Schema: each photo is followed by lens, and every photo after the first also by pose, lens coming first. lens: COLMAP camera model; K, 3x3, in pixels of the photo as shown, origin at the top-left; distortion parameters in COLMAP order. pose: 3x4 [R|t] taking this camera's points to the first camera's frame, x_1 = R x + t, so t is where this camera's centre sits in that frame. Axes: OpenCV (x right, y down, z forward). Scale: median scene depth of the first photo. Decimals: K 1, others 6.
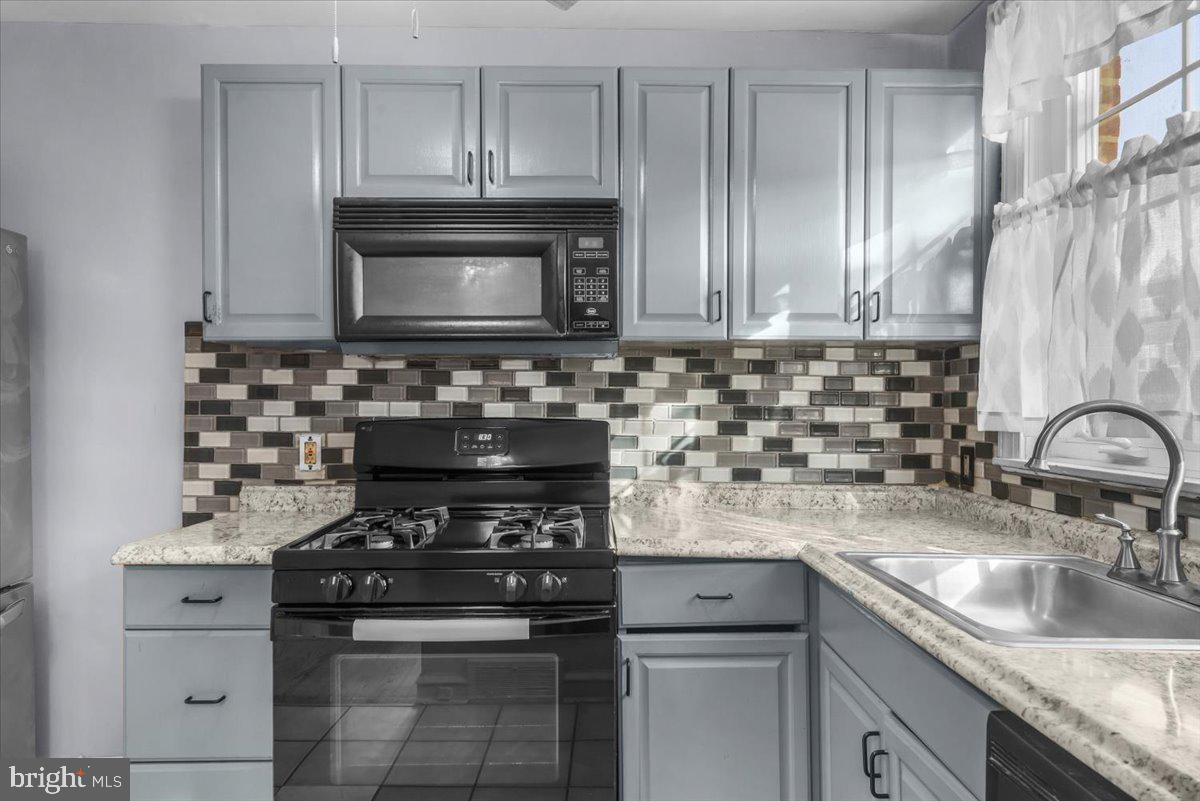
lens RADIAL K [[728.8, 0, 600.0], [0, 728.8, 400.5], [0, 0, 1]] dist [-0.000498, 0.000611]
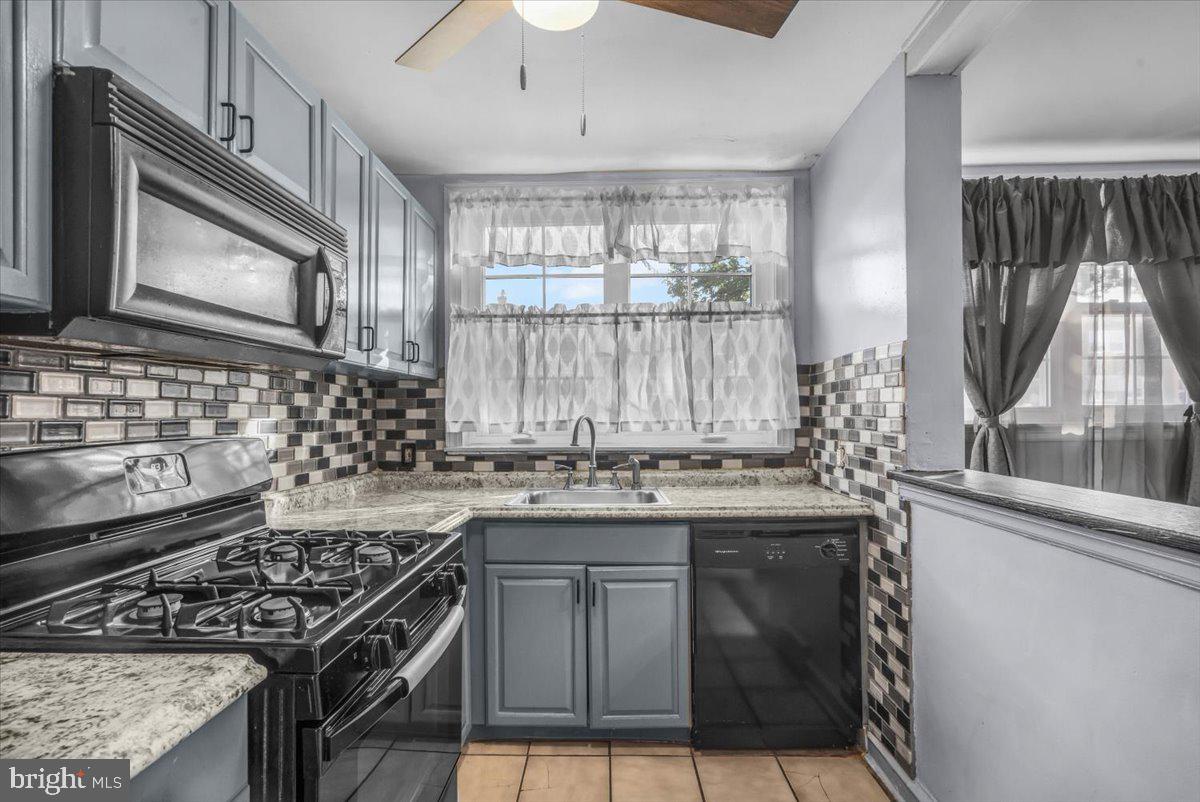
lens RADIAL K [[558.1, 0, 600.0], [0, 558.1, 401.0], [0, 0, 1]] dist [-0.004148, 0.000894]
pose [[0.047369, 0.020348, 0.998670, -0.669069], [-0.000875, 0.999793, -0.020330, -0.005440], [-0.998877, 0.000089, 0.047377, 0.489424]]
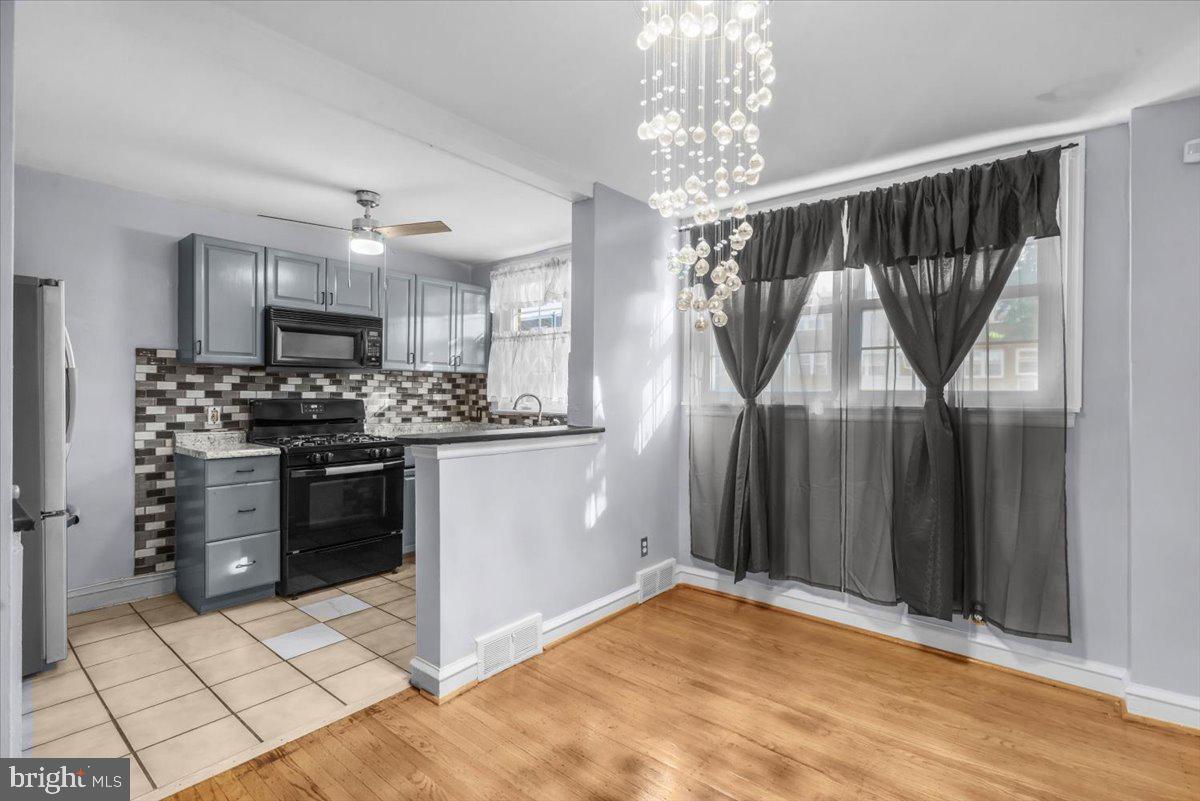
lens RADIAL K [[558.1, 0, 600.0], [0, 558.1, 400.5], [0, 0, 1]] dist [-0.004148, 0.000894]
pose [[0.654035, -0.005644, 0.756443, -0.872909], [-0.012237, 0.999762, 0.018040, -0.012929], [-0.756365, -0.021056, 0.653811, -0.850120]]
